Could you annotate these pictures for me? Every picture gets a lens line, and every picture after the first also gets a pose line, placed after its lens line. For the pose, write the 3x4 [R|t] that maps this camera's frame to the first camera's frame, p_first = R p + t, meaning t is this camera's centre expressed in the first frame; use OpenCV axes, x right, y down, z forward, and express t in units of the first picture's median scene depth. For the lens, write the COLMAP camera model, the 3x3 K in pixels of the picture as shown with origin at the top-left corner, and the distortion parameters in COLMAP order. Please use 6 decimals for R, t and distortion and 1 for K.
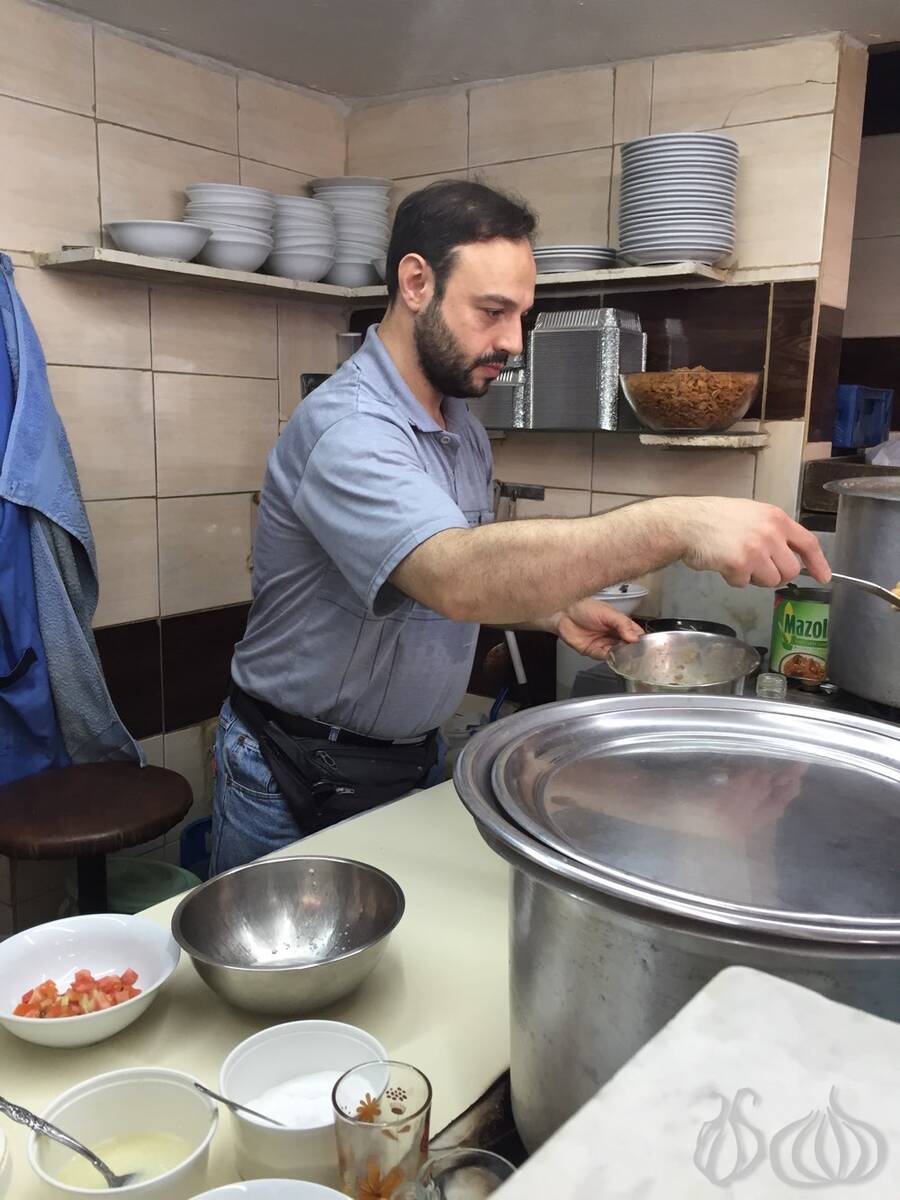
lens RADIAL K [[1017.0, 0, 450.0], [0, 1017.0, 601.0], [0, 0, 1]] dist [0.043427, -0.057372]
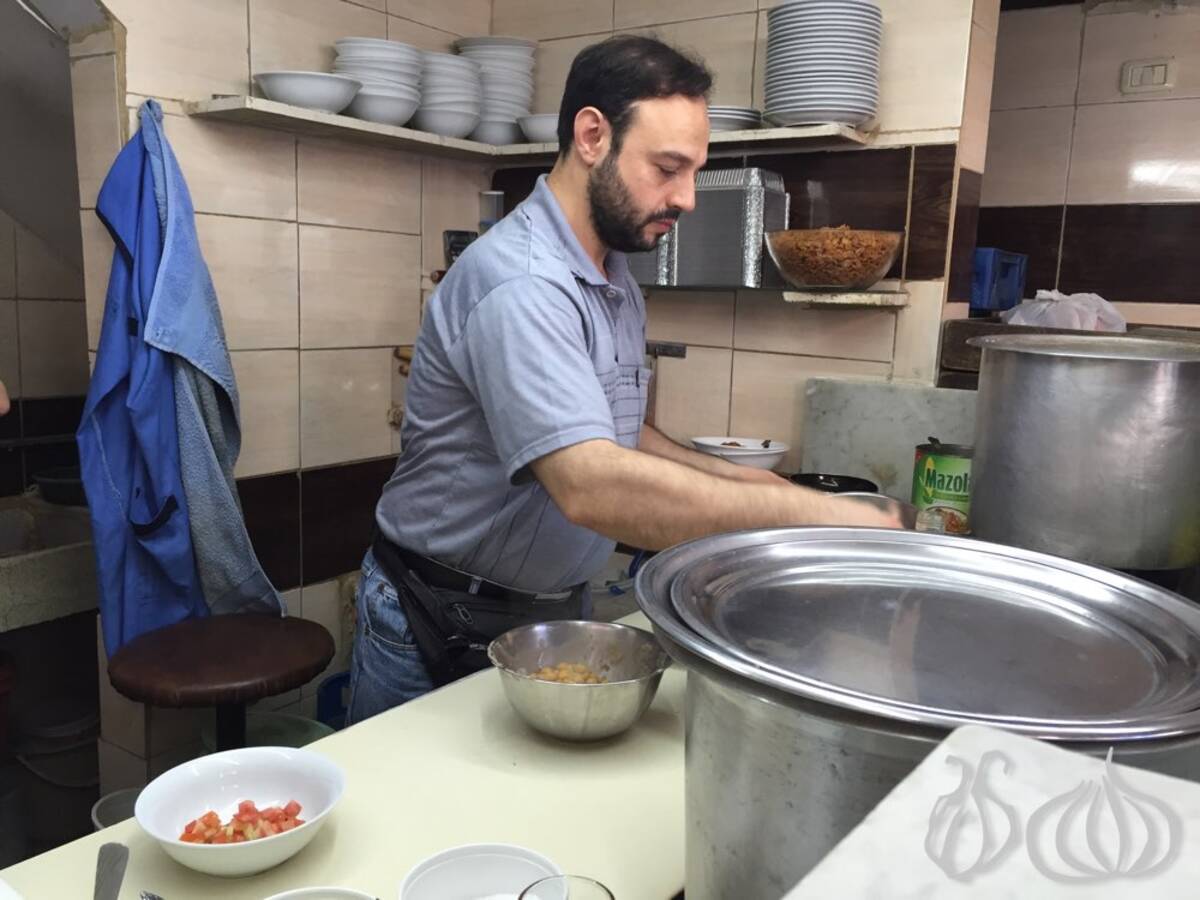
lens RADIAL K [[1017.0, 0, 603.3], [0, 1017.0, 451.8], [0, 0, 1]] dist [0.043427, -0.057372]
pose [[0.999464, 0.011338, 0.030698, -0.022659], [-0.010715, 0.999735, -0.020374, 0.018547], [-0.030921, 0.020034, 0.999321, -0.006136]]
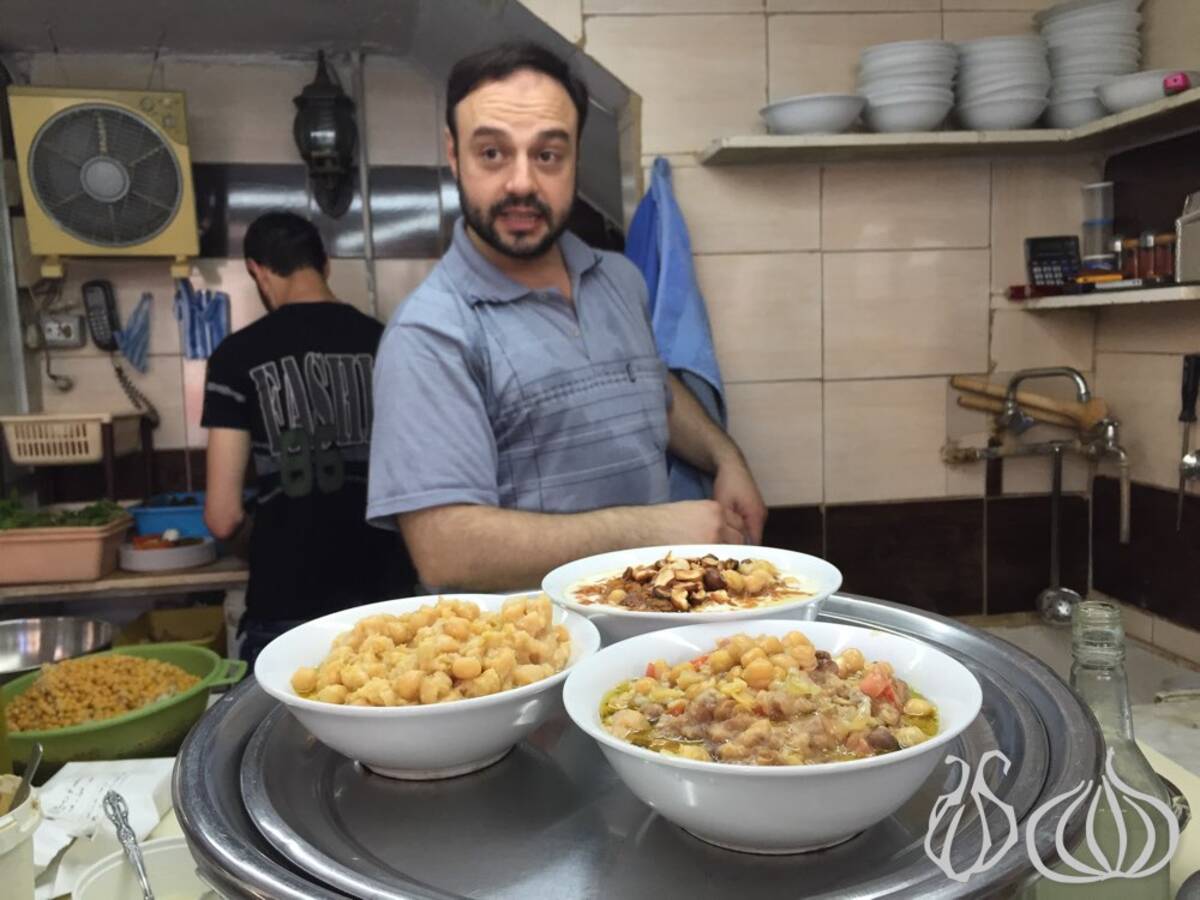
lens RADIAL K [[1017.0, 0, 598.8], [0, 1017.0, 446.4], [0, 0, 1]] dist [0.043427, -0.057372]
pose [[0.687595, 0.040033, -0.724990, 0.312002], [-0.084299, 0.996128, -0.024947, 0.004245], [0.721184, 0.078269, 0.688308, 0.208868]]
